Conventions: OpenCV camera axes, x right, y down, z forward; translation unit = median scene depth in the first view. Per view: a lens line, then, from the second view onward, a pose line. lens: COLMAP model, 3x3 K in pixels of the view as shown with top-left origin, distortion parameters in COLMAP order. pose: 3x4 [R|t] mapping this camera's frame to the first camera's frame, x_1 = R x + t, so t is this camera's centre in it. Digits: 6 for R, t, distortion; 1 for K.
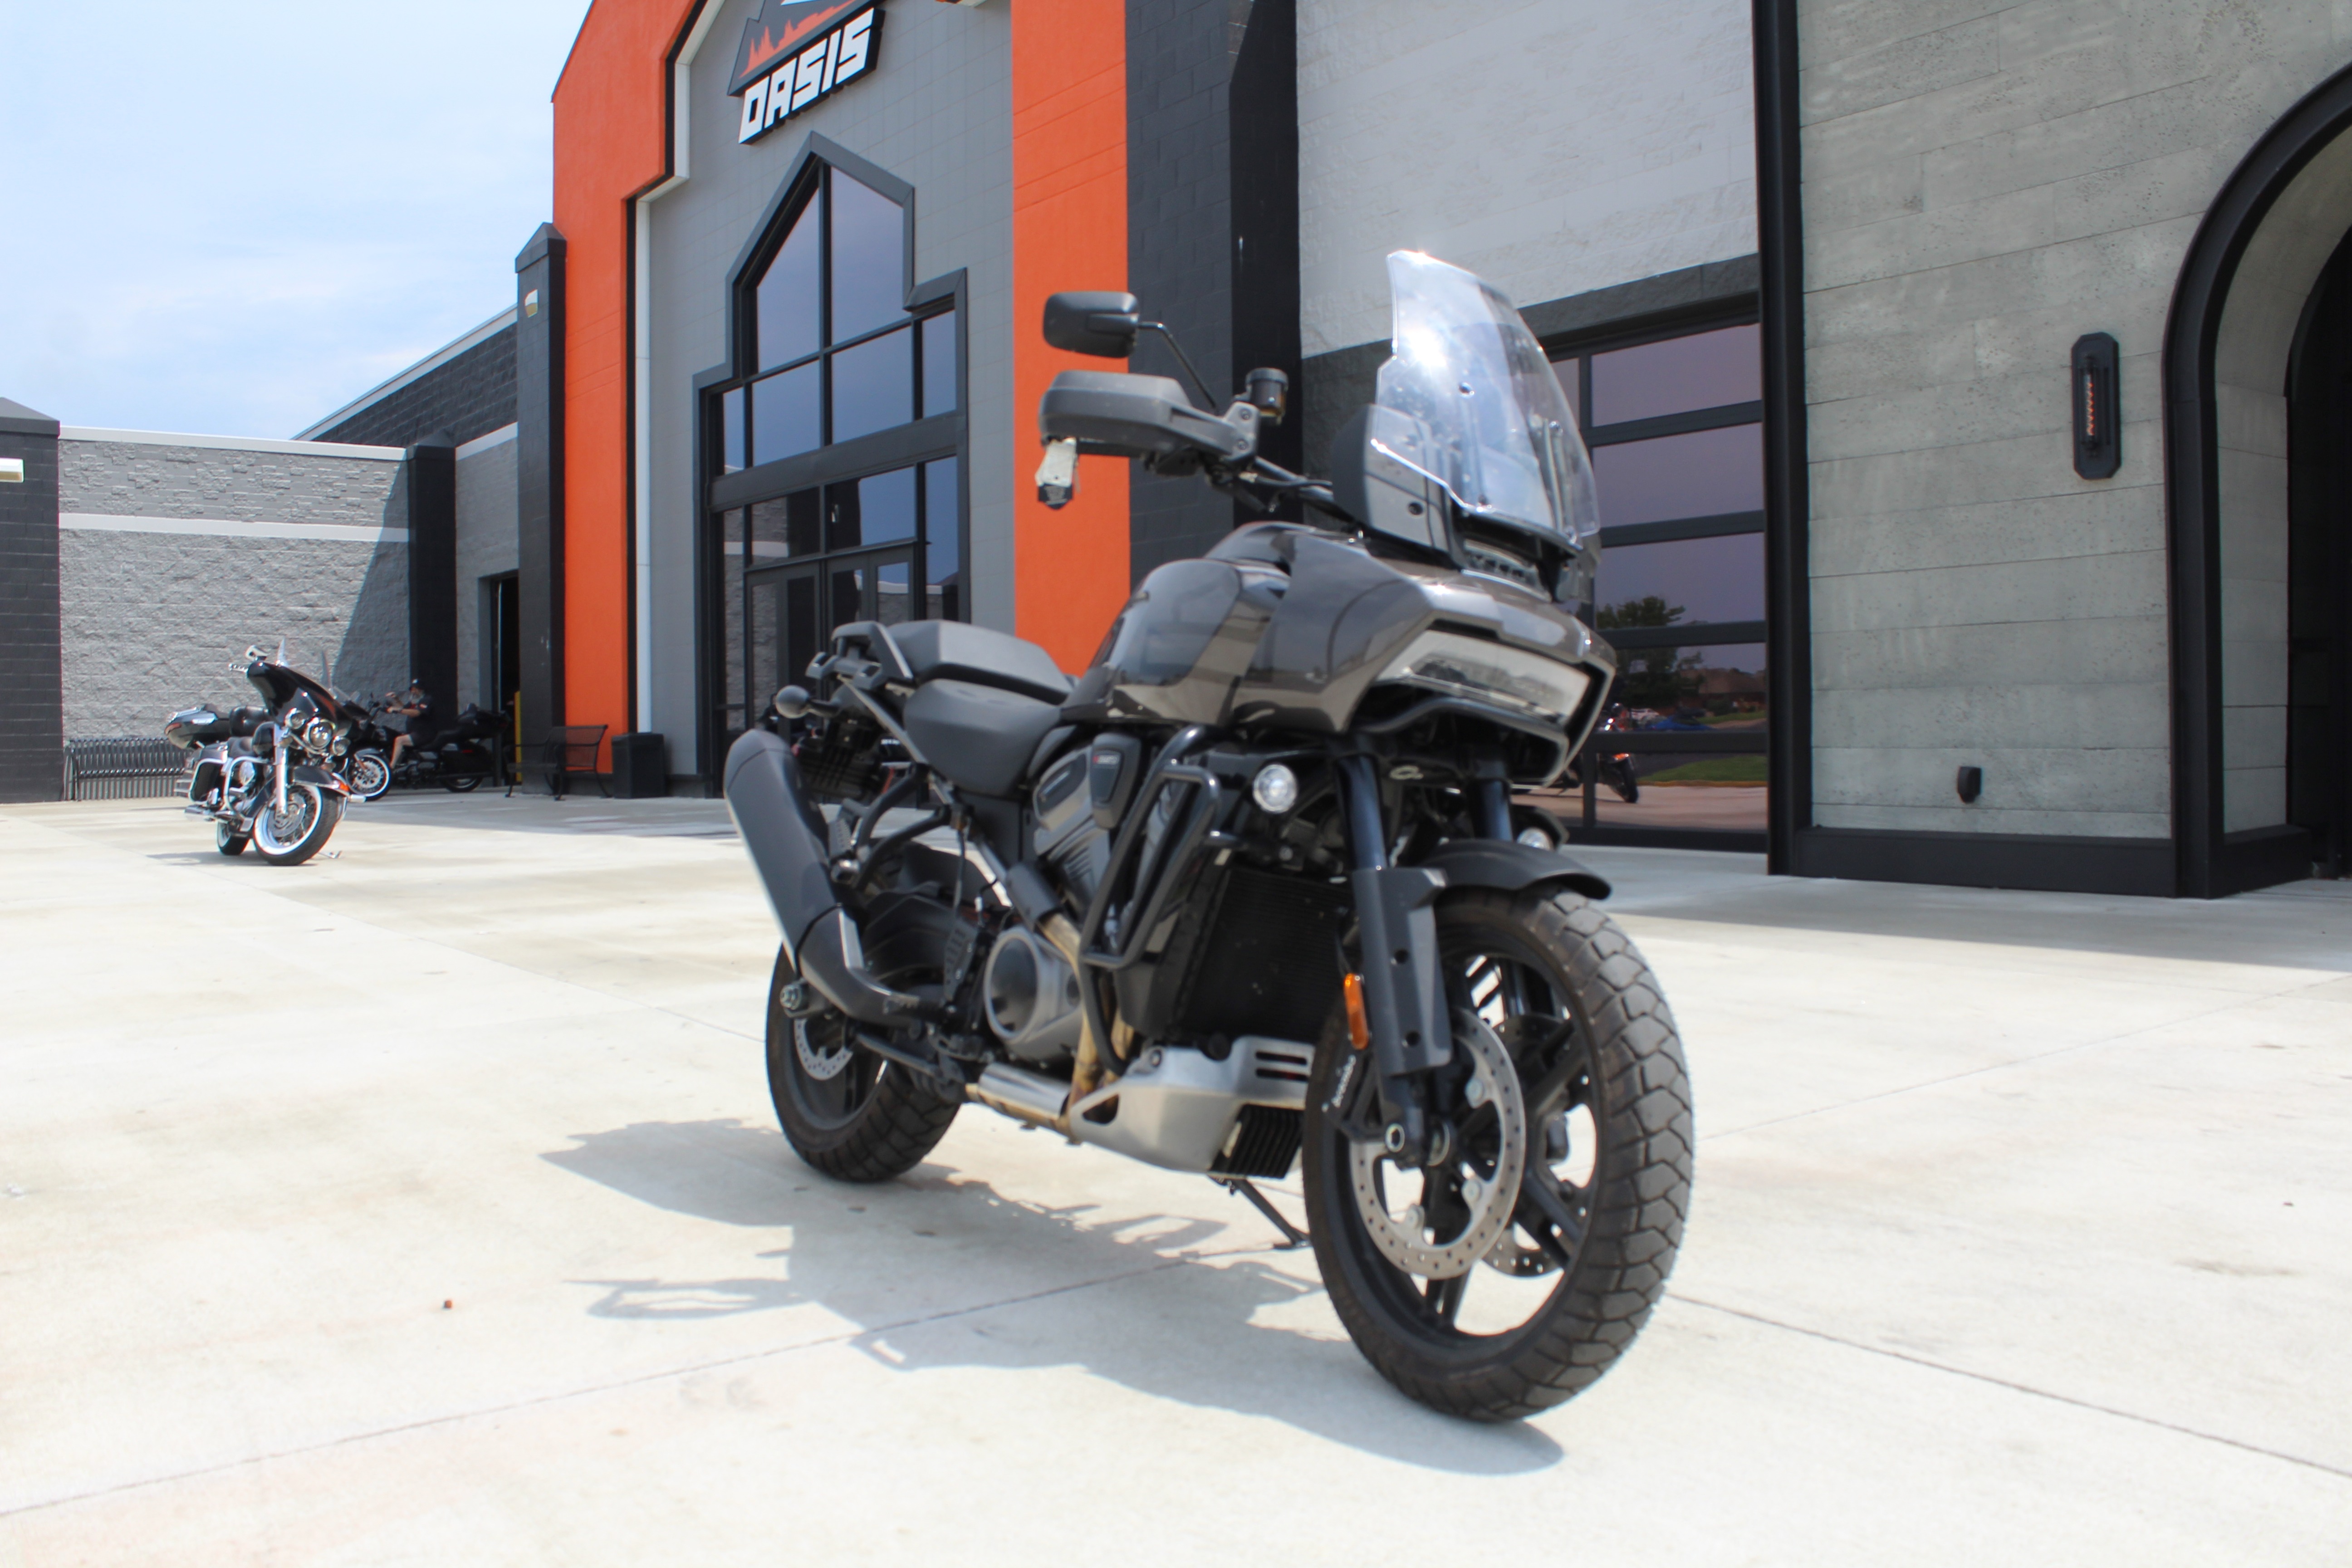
lens RADIAL K [[1982.8, 0, 1203.4], [0, 1982.8, 792.2], [0, 0, 1]] dist [-0.157675, 0.135956]
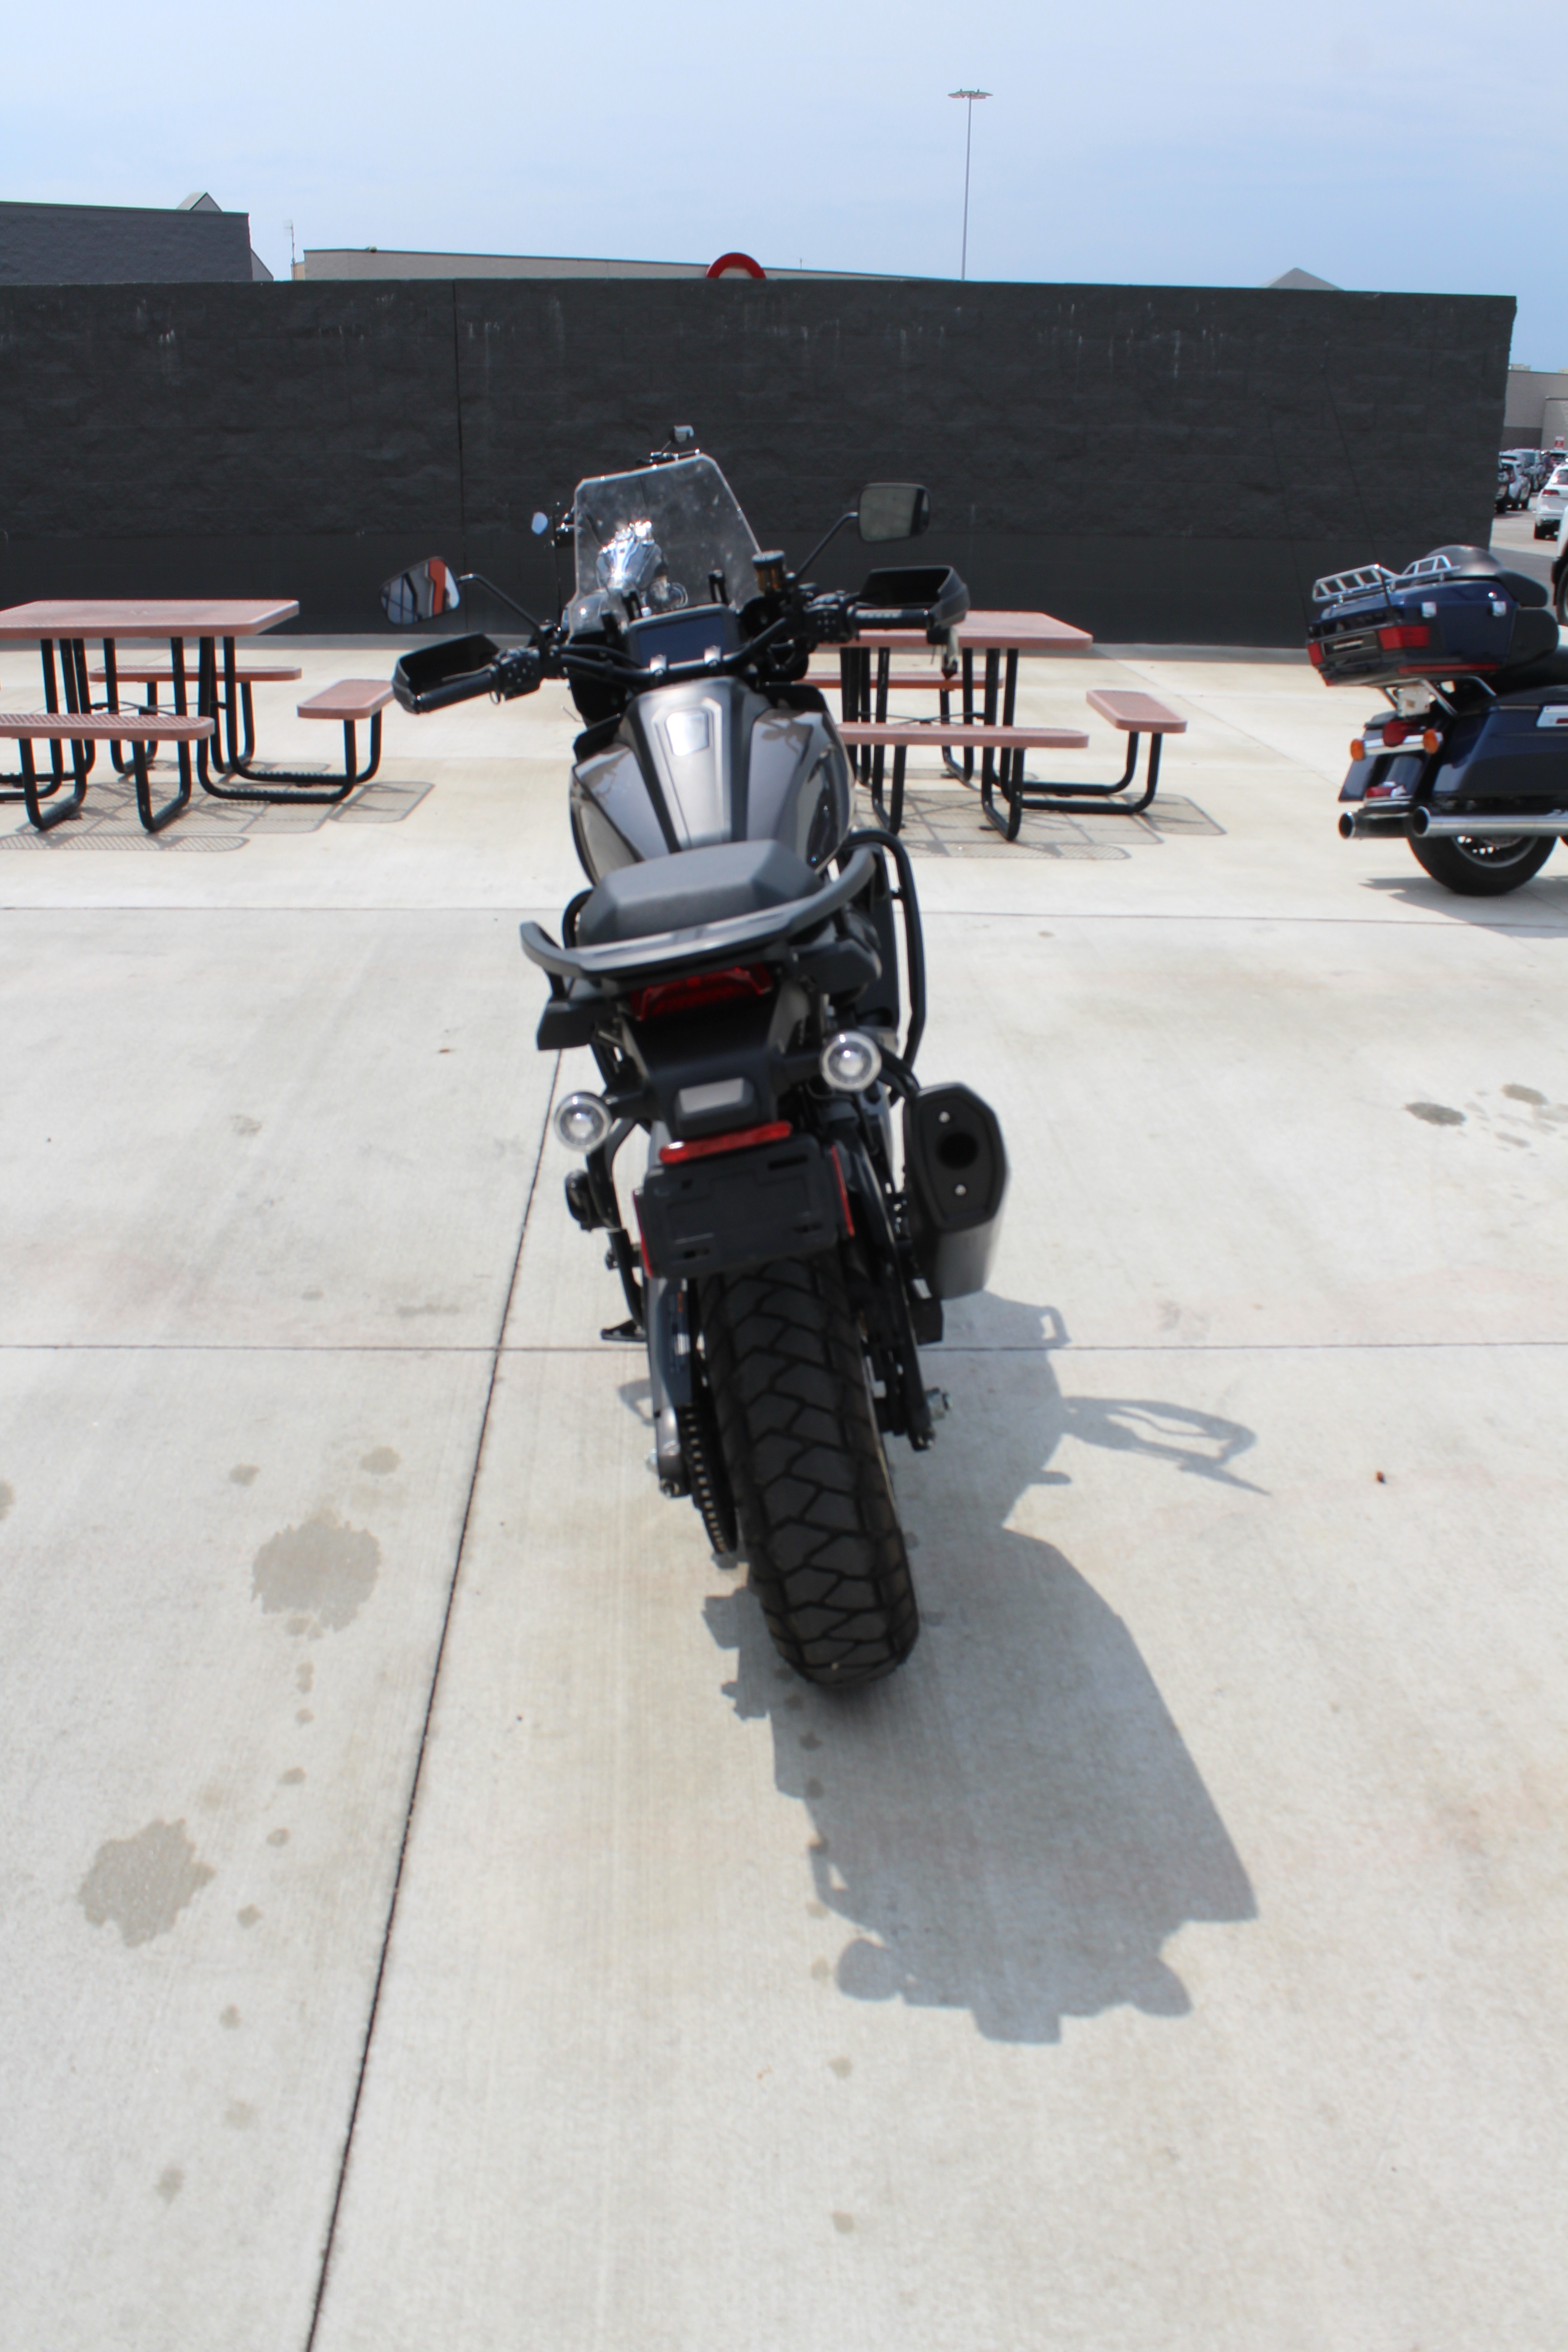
lens RADIAL K [[1982.8, 0, 795.8], [0, 1982.8, 1153.9], [0, 0, 1]] dist [-0.157675, 0.135956]
pose [[-0.828375, -0.191631, 0.526376, -0.072649], [0.016707, 0.930797, 0.365156, -0.032735], [-0.559924, 0.311280, -0.767847, 0.215757]]
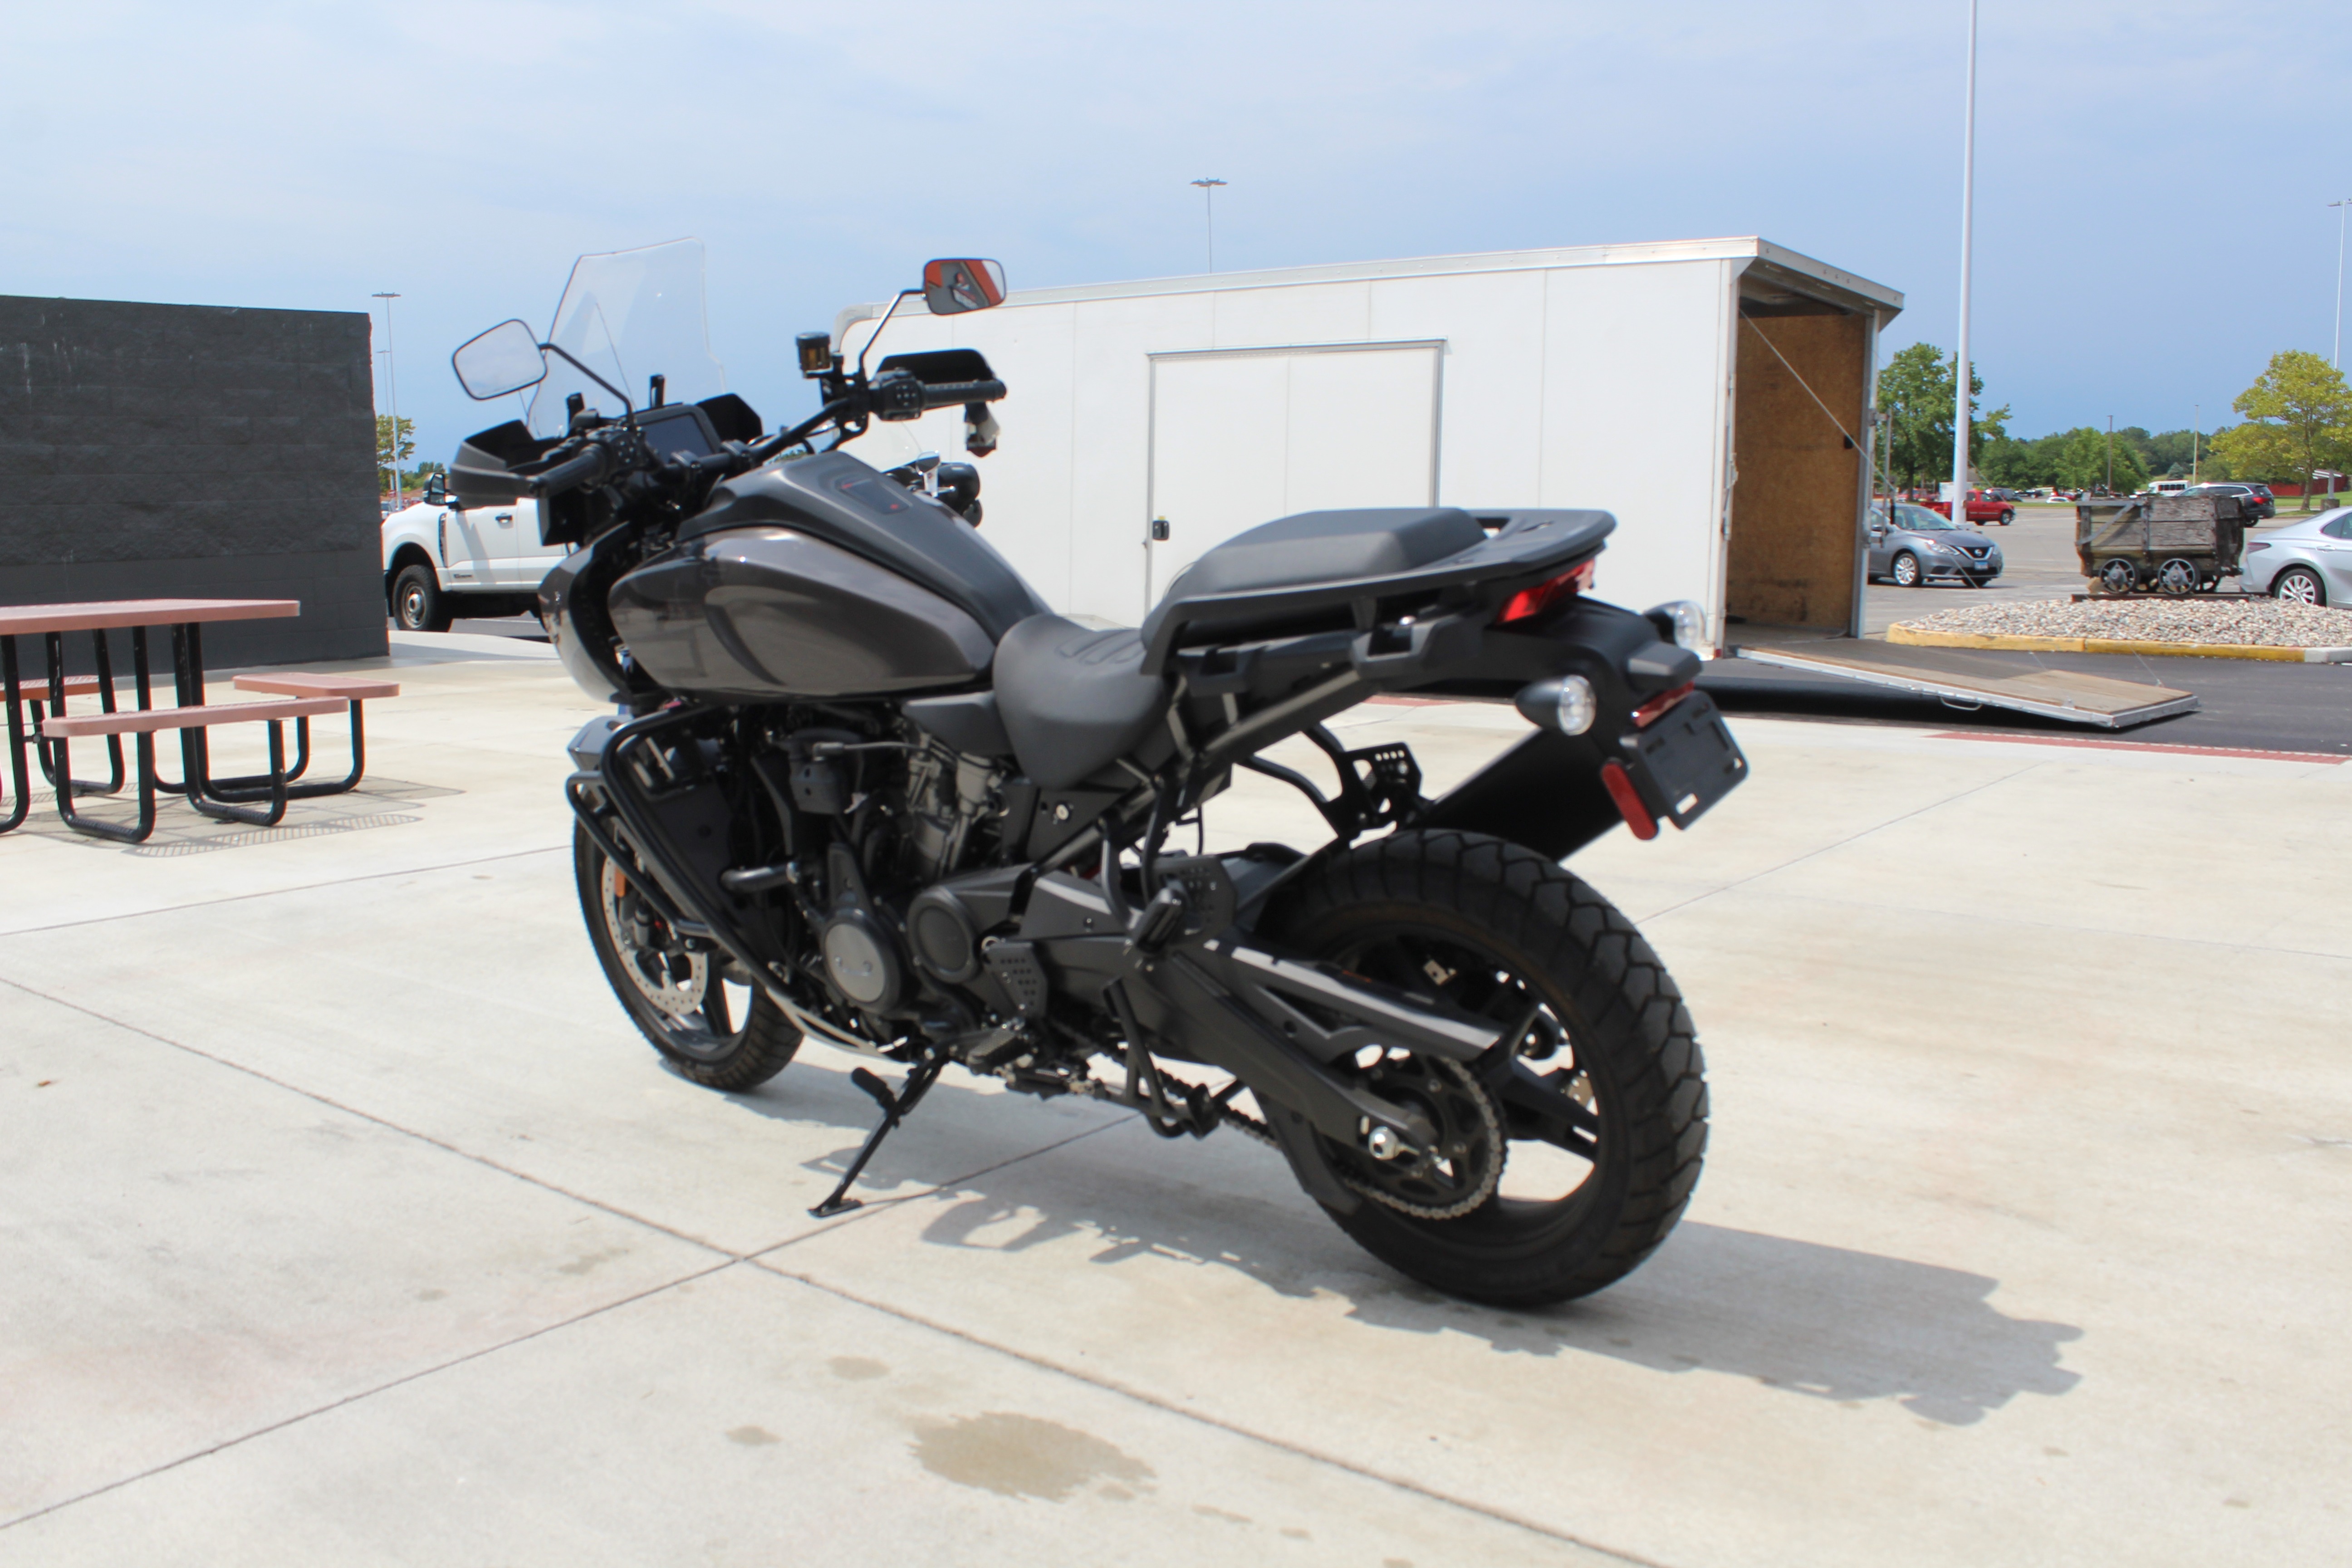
lens RADIAL K [[1982.8, 0, 1188.4], [0, 1982.8, 790.1], [0, 0, 1]] dist [-0.157675, 0.135956]
pose [[-0.965827, 0.063635, -0.251255, 0.013201], [0.018388, 0.983773, 0.178475, -0.015951], [0.258535, 0.167756, -0.951324, 0.232311]]
